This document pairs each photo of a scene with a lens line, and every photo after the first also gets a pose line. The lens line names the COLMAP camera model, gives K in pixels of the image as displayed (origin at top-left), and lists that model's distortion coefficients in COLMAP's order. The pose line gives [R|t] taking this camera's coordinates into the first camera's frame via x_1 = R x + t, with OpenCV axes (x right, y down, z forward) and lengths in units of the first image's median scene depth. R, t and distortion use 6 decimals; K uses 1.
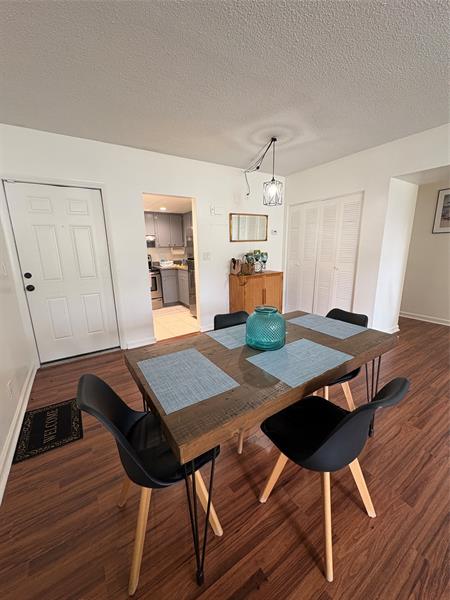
lens RADIAL K [[239.5, 0, 225.8], [0, 239.5, 298.2], [0, 0, 1]] dist [-0.000424, -0.000065]
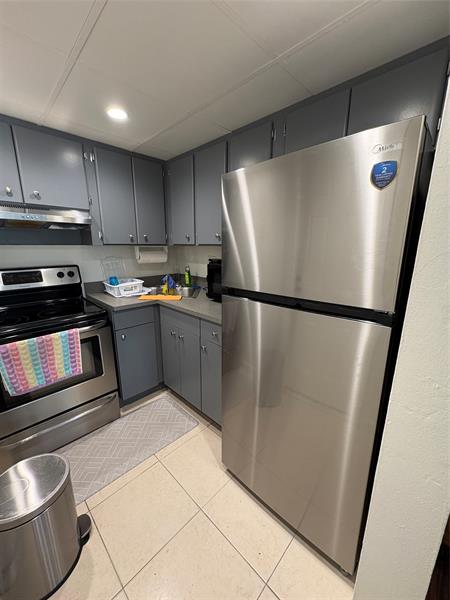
lens RADIAL K [[239.5, 0, 225.5], [0, 239.5, 299.9], [0, 0, 1]] dist [-0.000424, -0.000065]
pose [[0.974538, -0.027707, 0.222503, -0.233827], [0.025099, 0.999579, 0.014539, -0.167905], [-0.222812, -0.008584, 0.974824, 0.781915]]
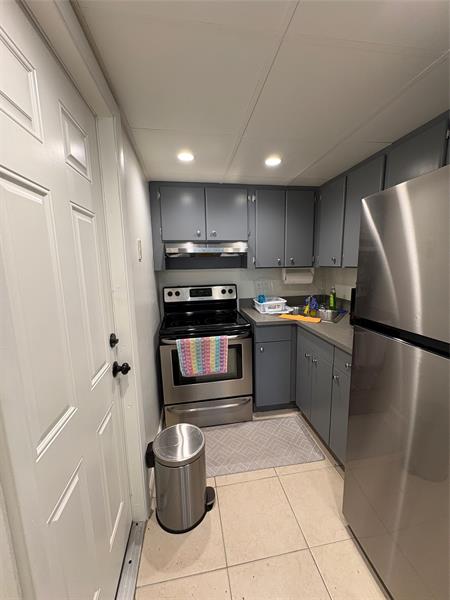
lens RADIAL K [[239.5, 0, 225.9], [0, 239.5, 300.1], [0, 0, 1]] dist [-0.000424, -0.000065]
pose [[0.918299, 0.060525, -0.391233, -0.202459], [-0.082001, 0.995892, -0.038404, -0.174180], [0.387302, 0.067348, 0.919490, 0.762593]]
